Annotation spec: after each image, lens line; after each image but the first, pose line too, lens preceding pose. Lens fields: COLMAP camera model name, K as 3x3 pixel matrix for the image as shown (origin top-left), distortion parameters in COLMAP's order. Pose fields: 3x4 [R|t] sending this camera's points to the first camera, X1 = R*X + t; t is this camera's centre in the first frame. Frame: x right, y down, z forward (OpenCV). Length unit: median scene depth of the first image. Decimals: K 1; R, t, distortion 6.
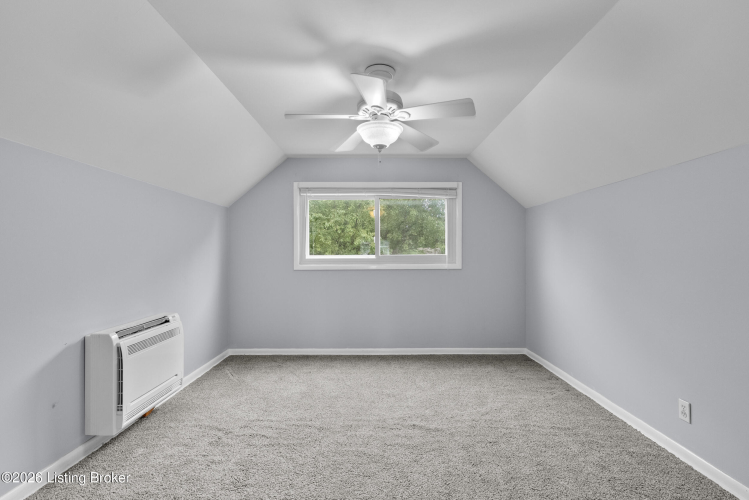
lens RADIAL K [[345.3, 0, 375.4], [0, 345.3, 245.4], [0, 0, 1]] dist [0.000190, 0.000187]
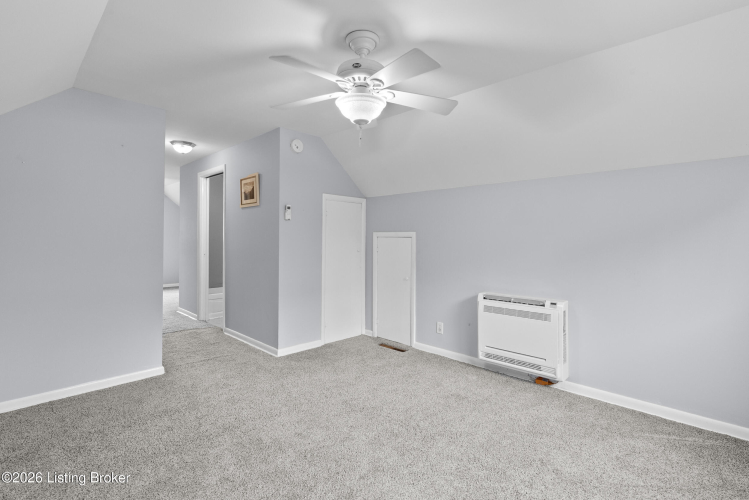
lens RADIAL K [[345.6, 0, 375.2], [0, 345.6, 232.7], [0, 0, 1]] dist [0.000133, 0.000196]
pose [[-0.682212, -0.009289, -0.731096, 1.265661], [0.008409, 0.999753, -0.020549, 0.028801], [0.731106, -0.020167, -0.681965, 3.198585]]
